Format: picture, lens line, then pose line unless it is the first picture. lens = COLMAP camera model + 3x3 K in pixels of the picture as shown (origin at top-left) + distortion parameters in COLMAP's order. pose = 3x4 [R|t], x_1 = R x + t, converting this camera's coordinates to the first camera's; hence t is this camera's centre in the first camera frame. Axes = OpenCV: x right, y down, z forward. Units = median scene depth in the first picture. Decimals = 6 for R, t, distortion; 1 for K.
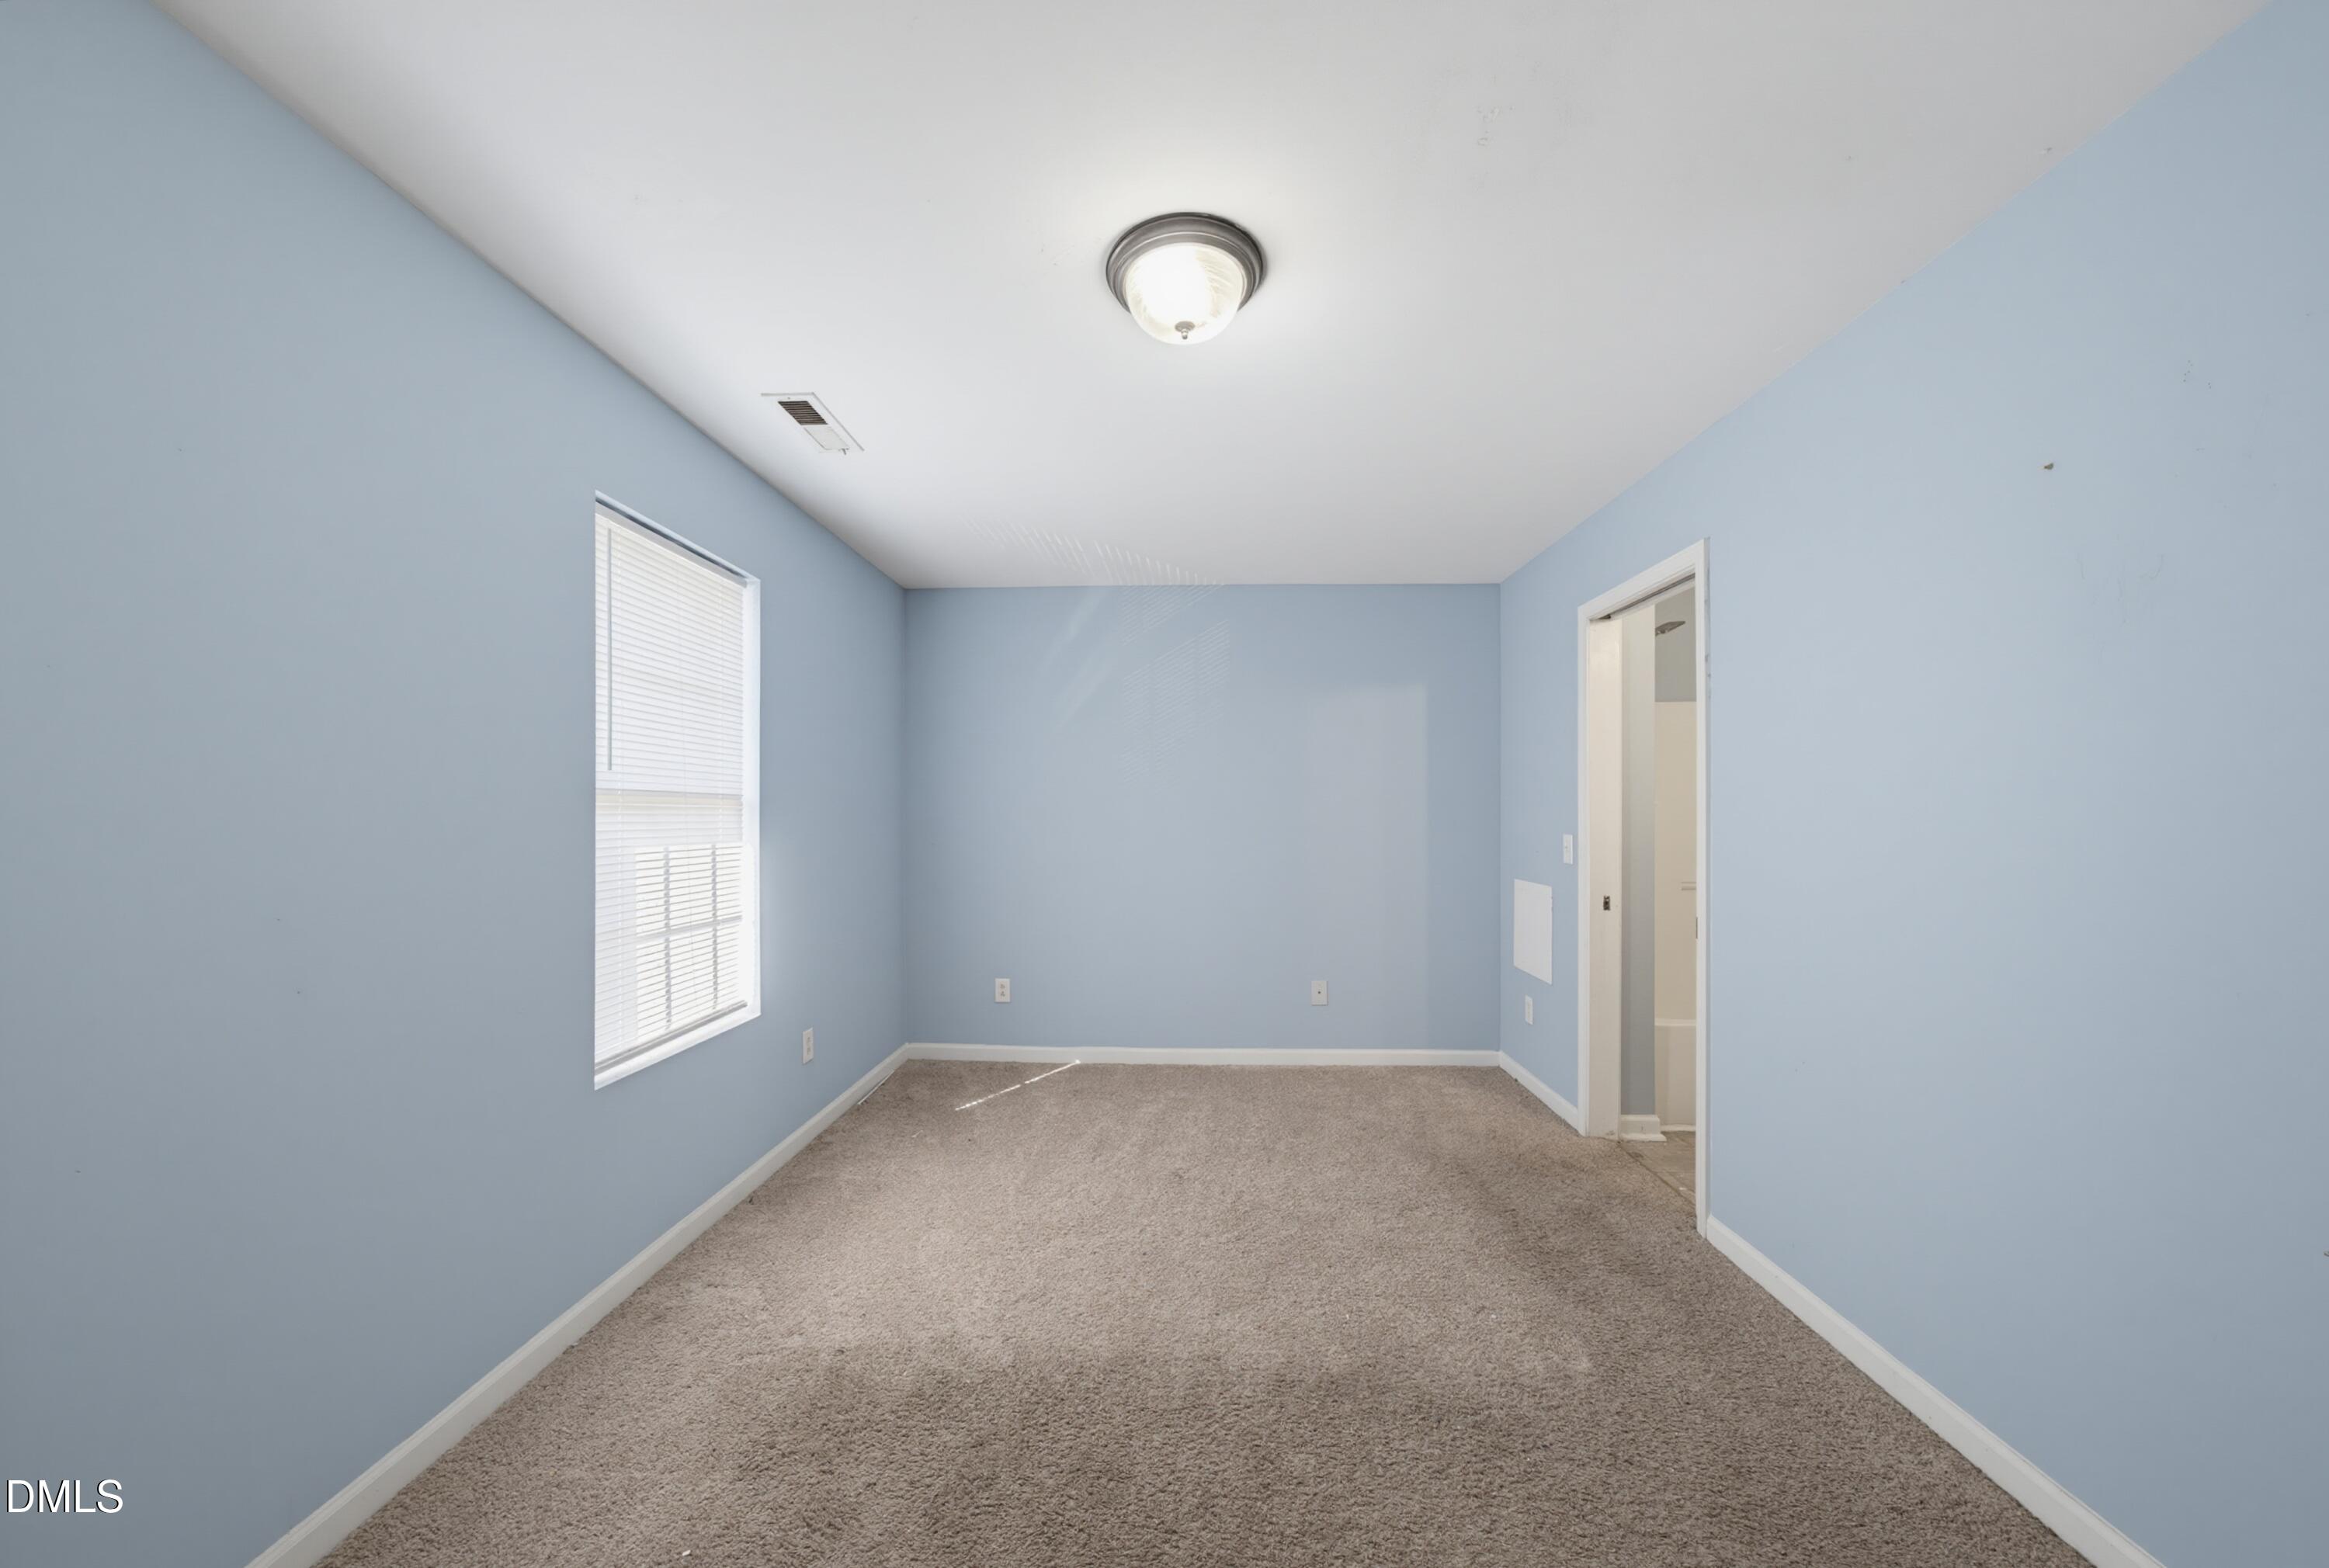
lens RADIAL K [[795.8, 0, 1162.2], [0, 795.8, 800.5], [0, 0, 1]] dist [-0.010178, 0.000709]
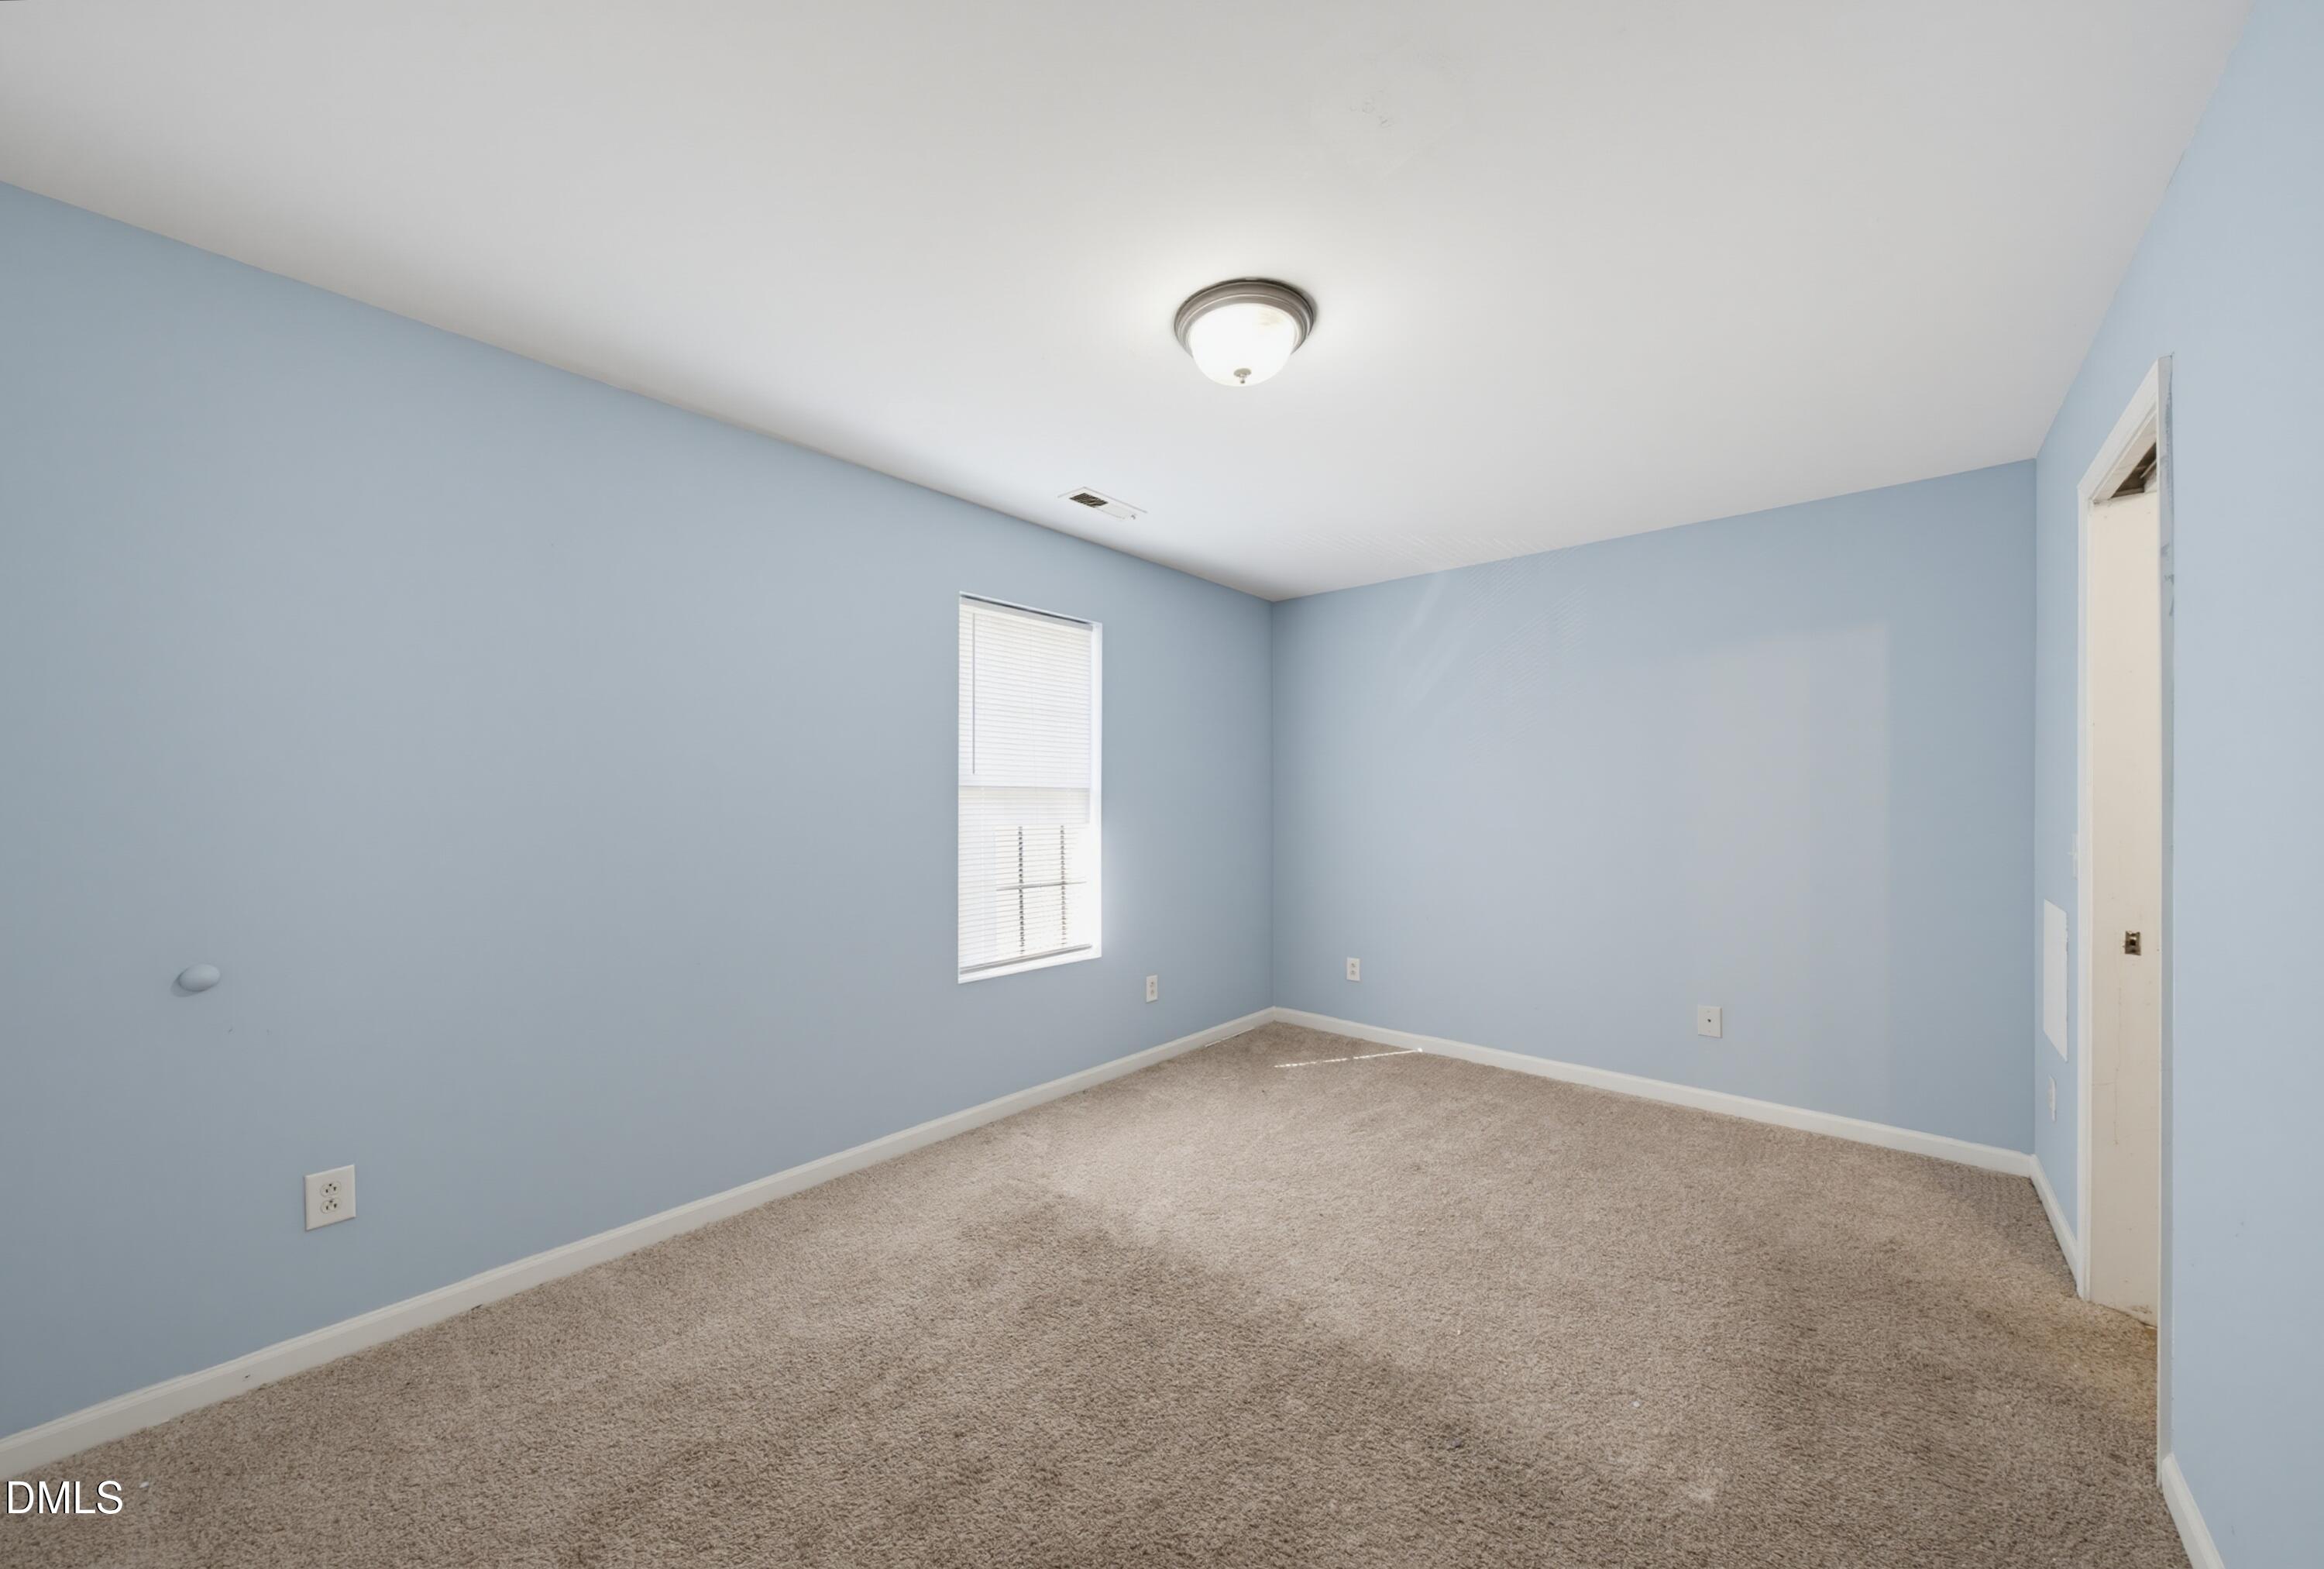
lens RADIAL K [[808.3, 0, 1163.9], [0, 808.3, 794.1], [0, 0, 1]] dist [-0.001685, 0.000862]
pose [[0.779284, -0.007133, -0.626630, 0.387725], [0.014152, 0.999881, 0.006219, -0.004895], [0.626511, -0.013714, 0.779292, 0.018804]]
